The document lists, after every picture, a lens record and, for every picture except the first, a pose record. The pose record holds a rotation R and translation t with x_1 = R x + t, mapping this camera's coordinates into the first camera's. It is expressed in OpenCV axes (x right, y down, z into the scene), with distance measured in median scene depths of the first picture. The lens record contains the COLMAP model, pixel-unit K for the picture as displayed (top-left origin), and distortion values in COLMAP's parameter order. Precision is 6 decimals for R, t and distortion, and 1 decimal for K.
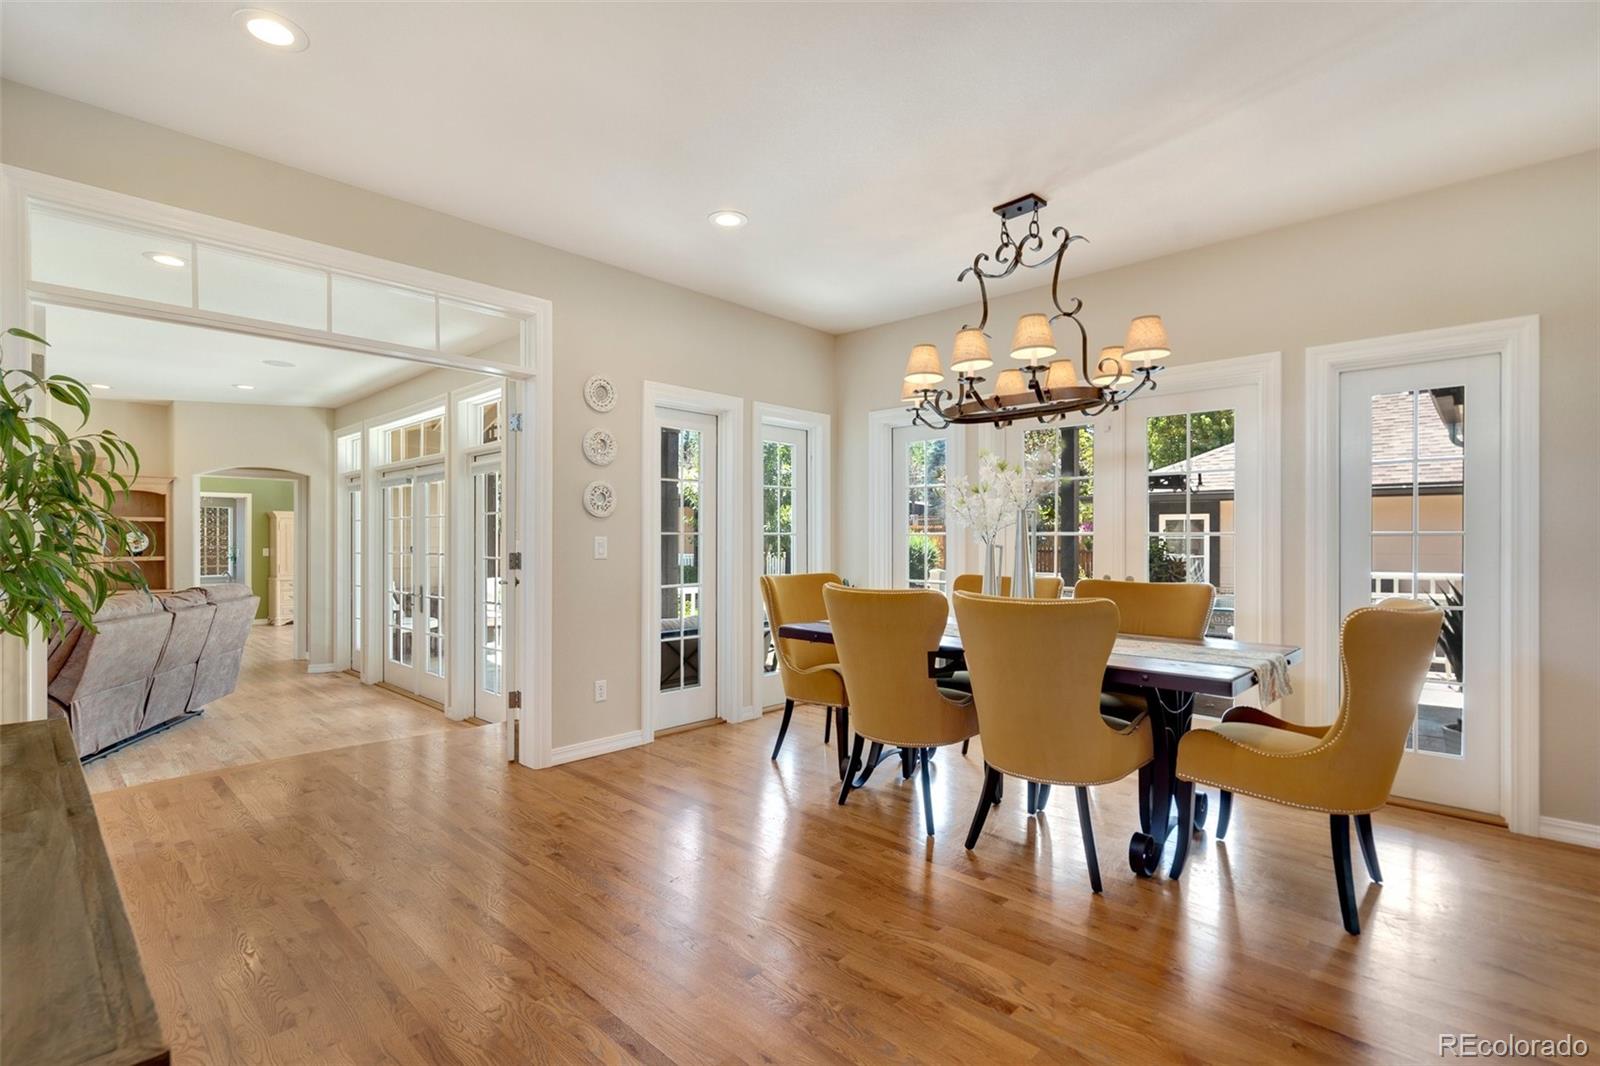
lens RADIAL K [[749.6, 0, 788.3], [0, 749.6, 539.3], [0, 0, 1]] dist [-0.000418, 0.000032]
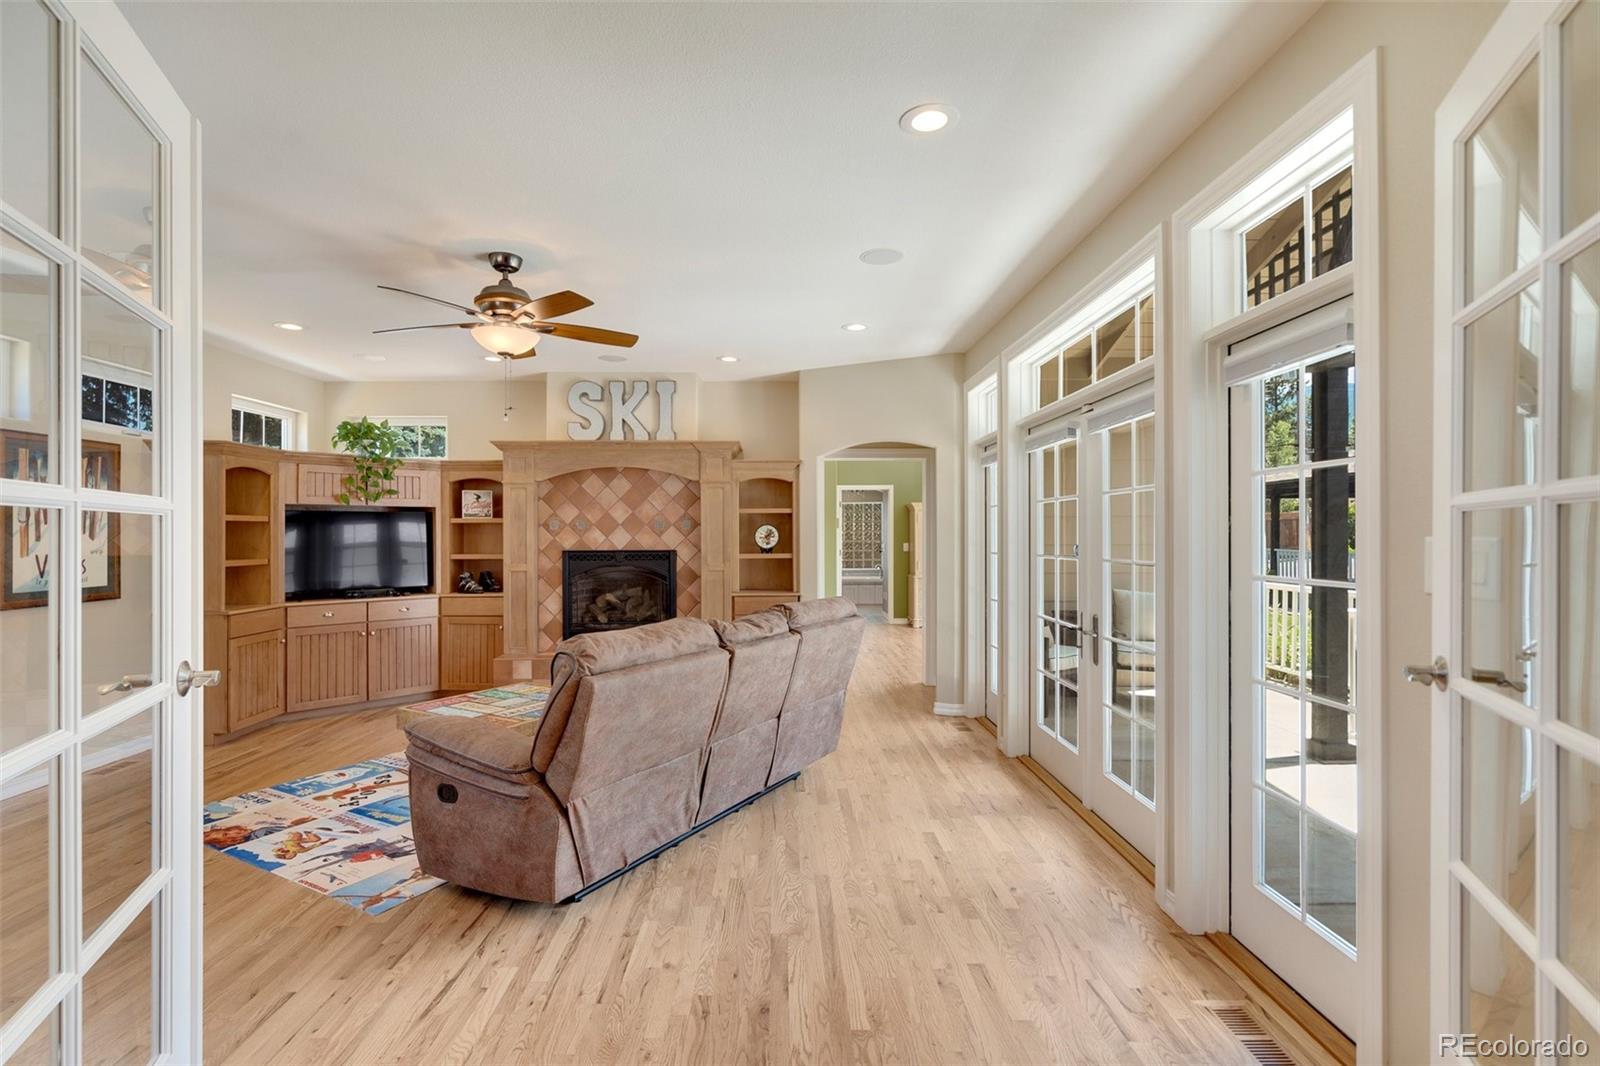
lens RADIAL K [[748.3, 0, 792.6], [0, 748.3, 537.0], [0, 0, 1]] dist [-0.003432, 0.001695]
pose [[0.707488, 0.000877, -0.706724, -0.253568], [0.003352, 0.999984, 0.004596, -0.000089], [0.706717, -0.005620, 0.707474, 0.442989]]
